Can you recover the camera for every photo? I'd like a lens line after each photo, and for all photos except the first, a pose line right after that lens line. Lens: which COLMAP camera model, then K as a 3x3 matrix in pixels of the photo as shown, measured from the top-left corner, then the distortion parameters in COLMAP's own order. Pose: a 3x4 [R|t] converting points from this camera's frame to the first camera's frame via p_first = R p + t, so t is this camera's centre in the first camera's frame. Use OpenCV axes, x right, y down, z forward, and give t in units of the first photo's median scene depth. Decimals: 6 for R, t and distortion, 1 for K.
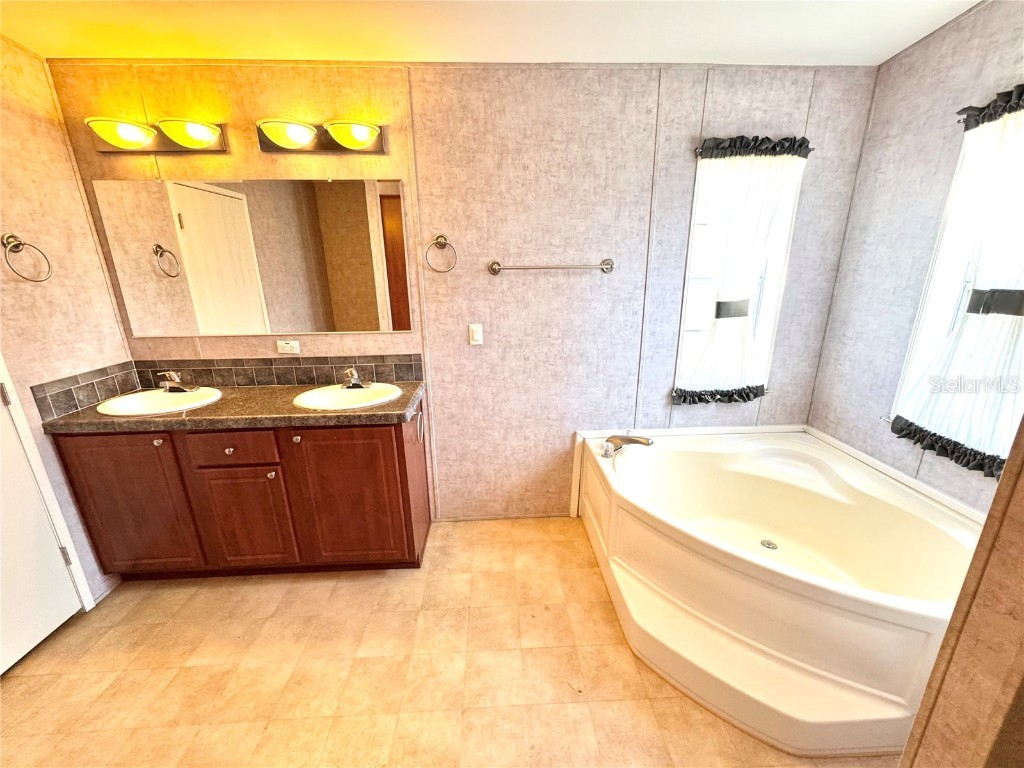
lens RADIAL K [[409.5, 0, 514.6], [0, 409.5, 386.7], [0, 0, 1]] dist [-0.002571, 0.000670]
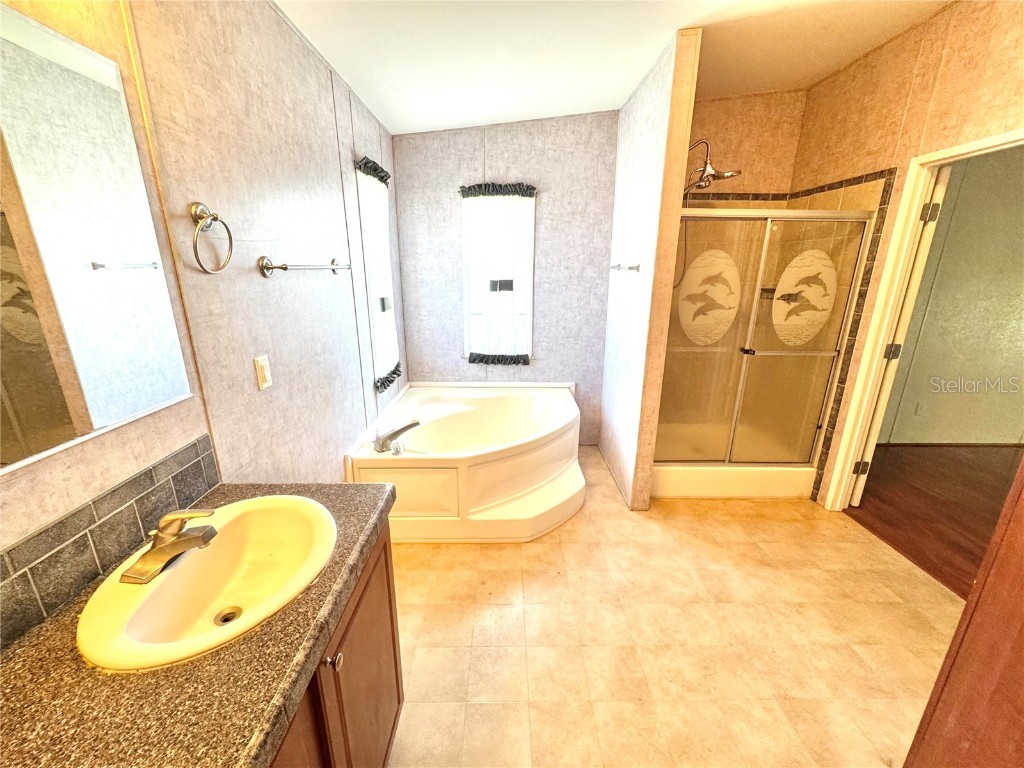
lens RADIAL K [[409.5, 0, 513.1], [0, 409.5, 385.4], [0, 0, 1]] dist [-0.002571, 0.000670]
pose [[0.040706, -0.267108, 0.962806, -0.766752], [0.273902, 0.929675, 0.246337, -0.175884], [-0.960896, 0.253687, 0.111004, 0.627094]]
